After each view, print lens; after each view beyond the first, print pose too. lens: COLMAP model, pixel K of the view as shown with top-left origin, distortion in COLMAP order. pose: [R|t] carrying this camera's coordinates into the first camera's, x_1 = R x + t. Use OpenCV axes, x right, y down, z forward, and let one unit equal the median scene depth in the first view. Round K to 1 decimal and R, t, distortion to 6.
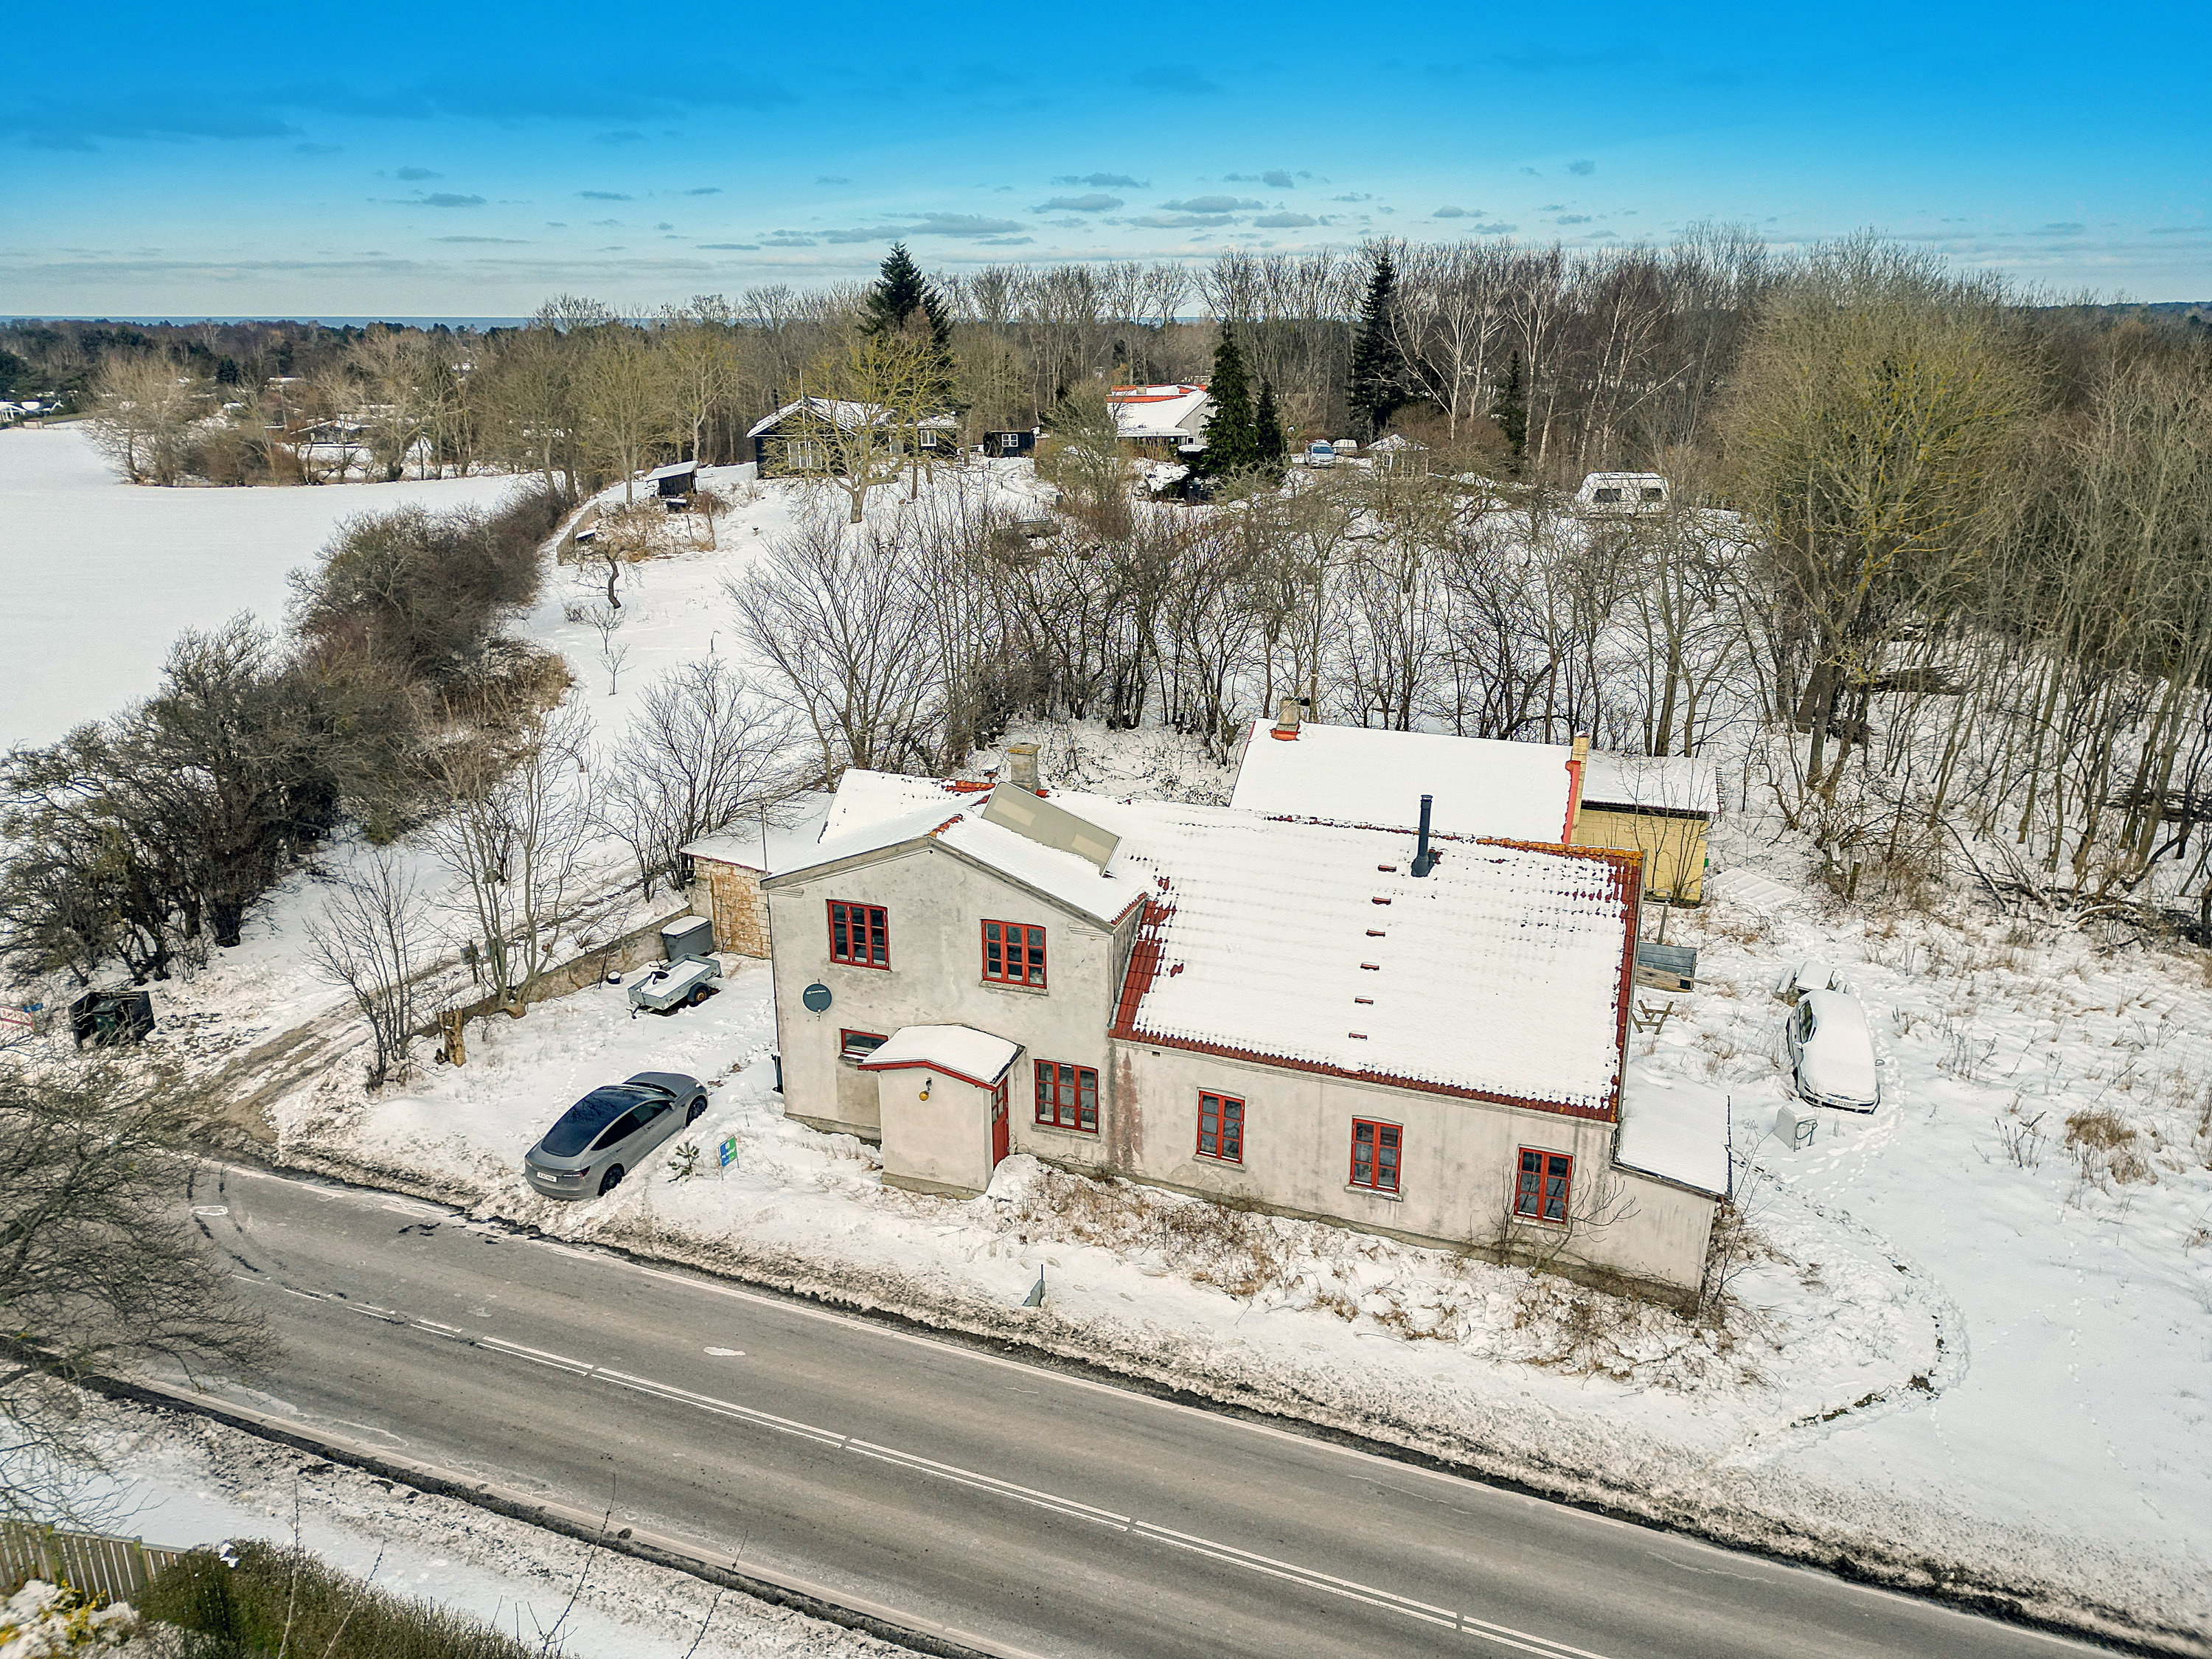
lens RADIAL K [[1498.7, 0, 1106.0], [0, 1498.7, 829.5], [0, 0, 1]] dist [0.084703, -0.084469]
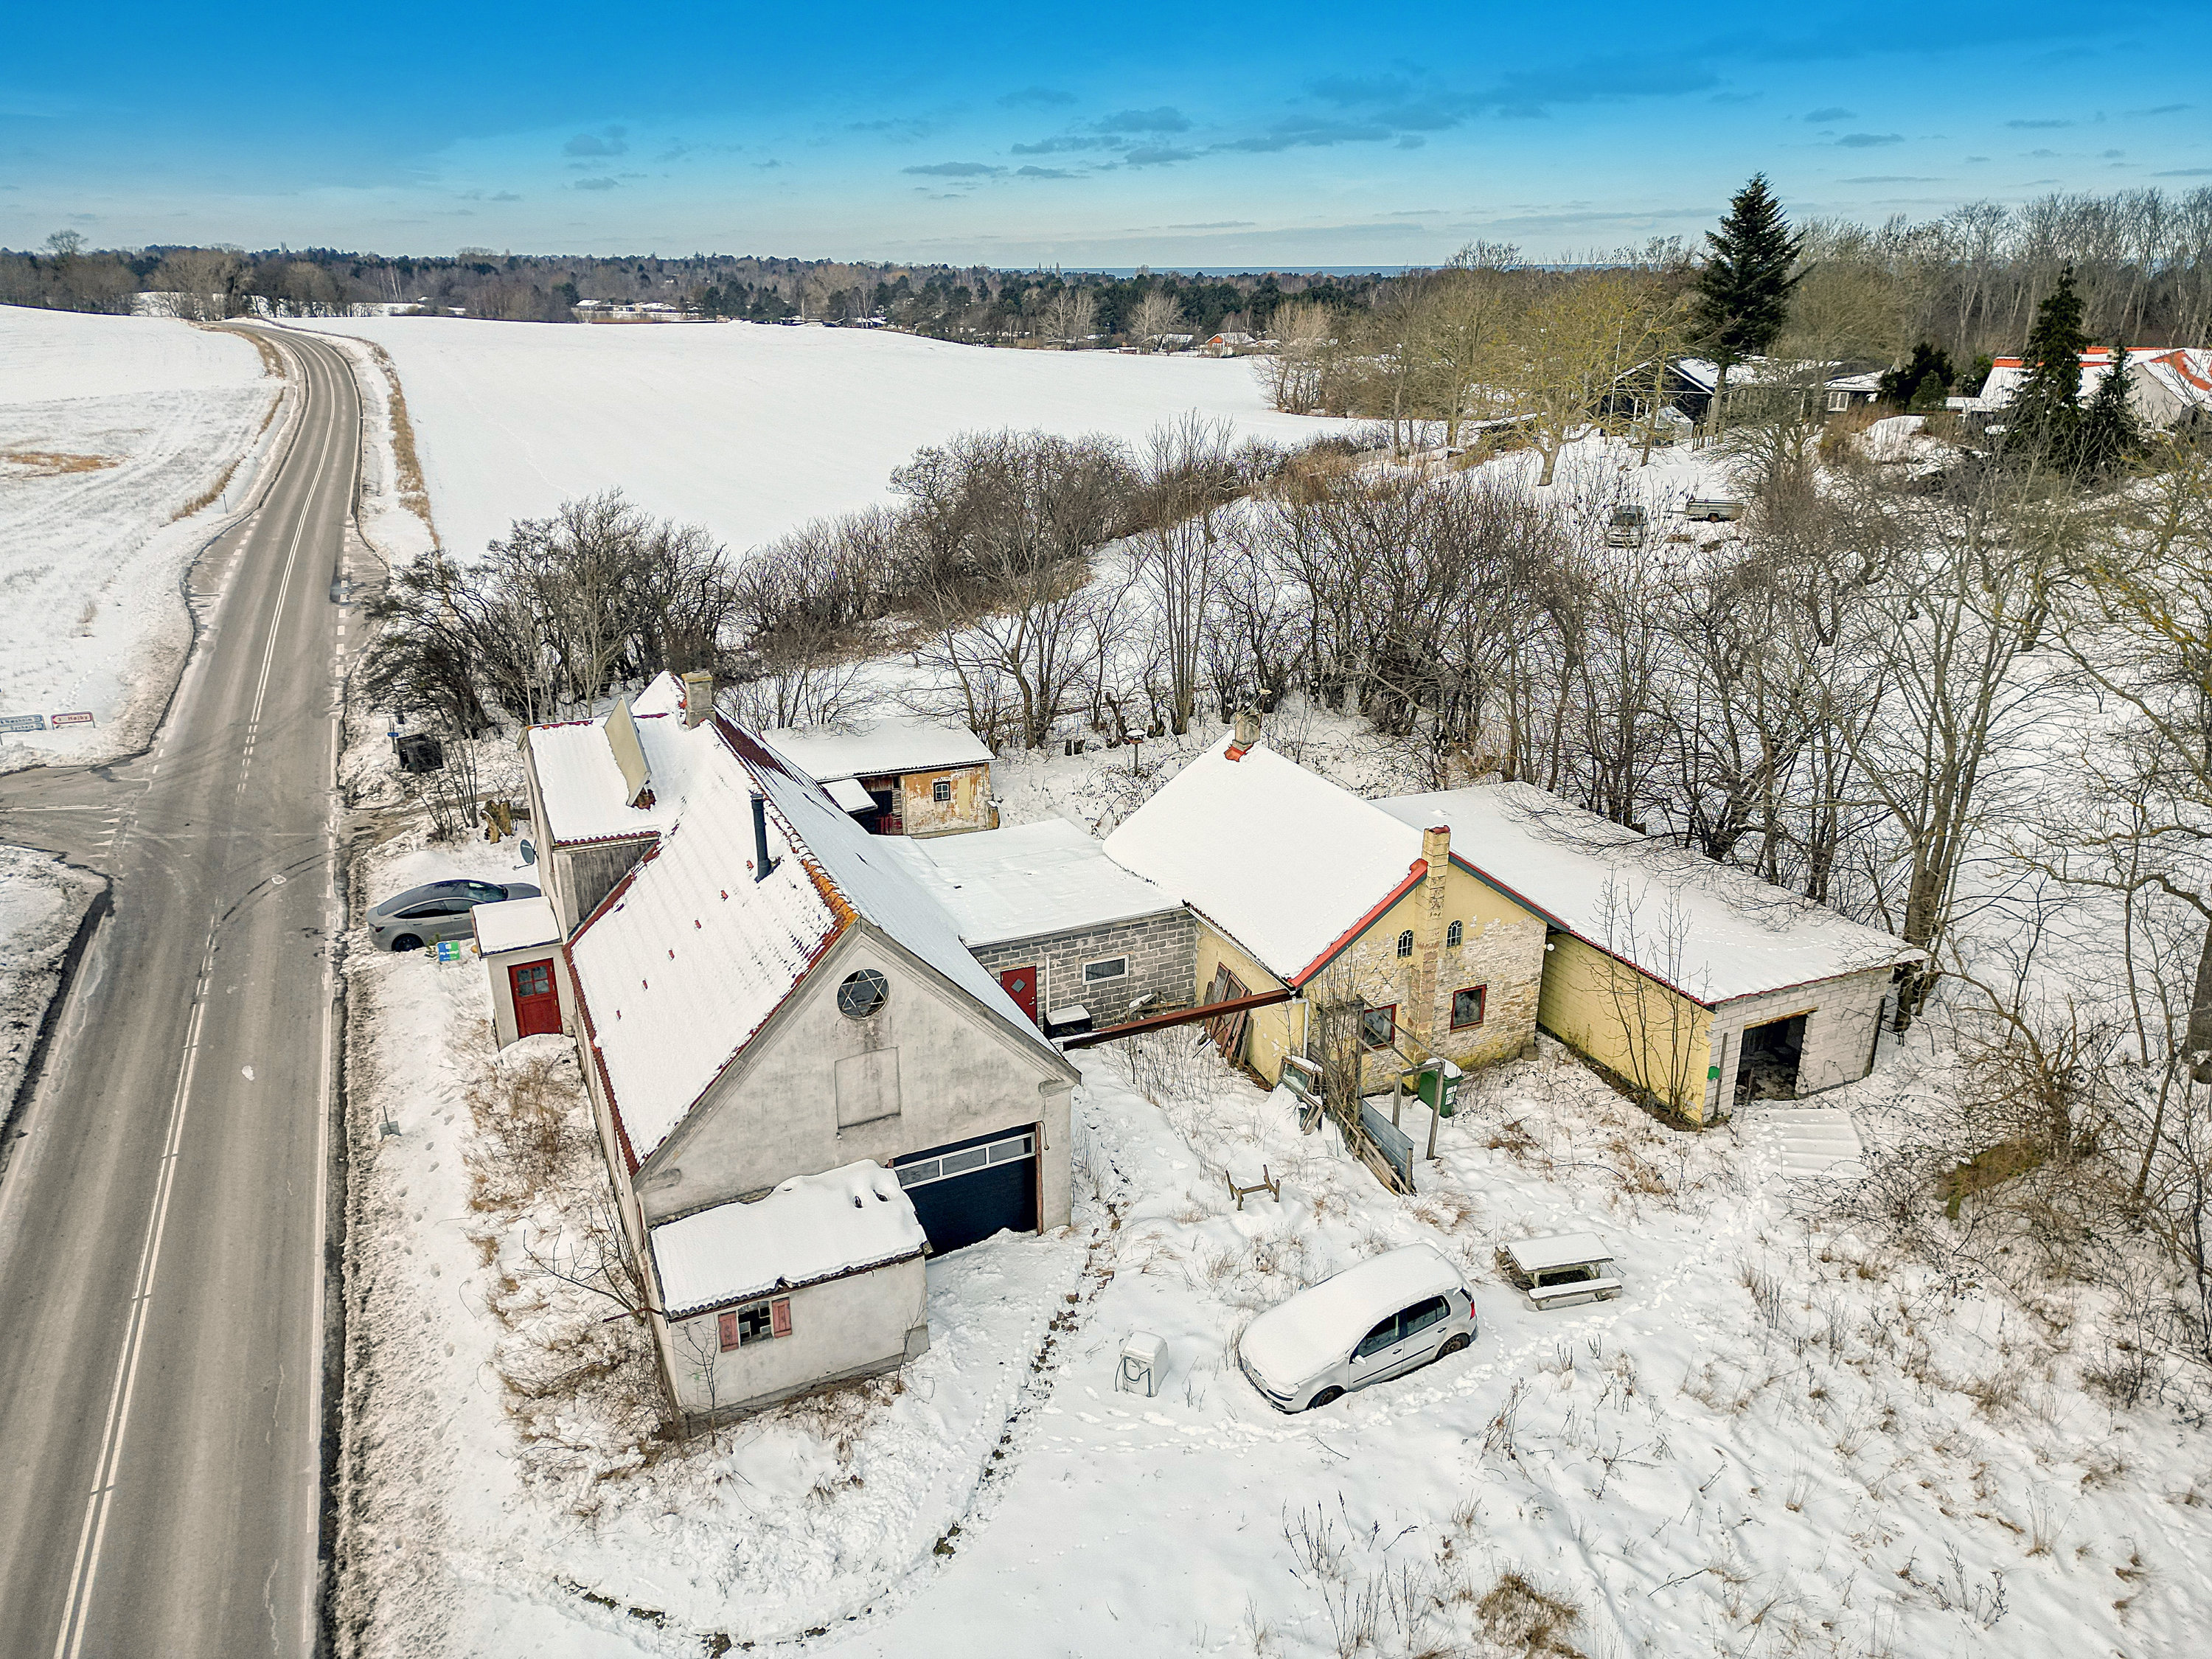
lens RADIAL K [[1517.3, 0, 1121.1], [0, 1517.3, 827.8], [0, 0, 1]] dist [0.070689, -0.066984]
pose [[0.702252, 0.246762, -0.667795, 1.004322], [-0.228315, 0.966525, 0.117053, -0.163825], [0.674325, 0.070267, 0.735084, 0.485435]]
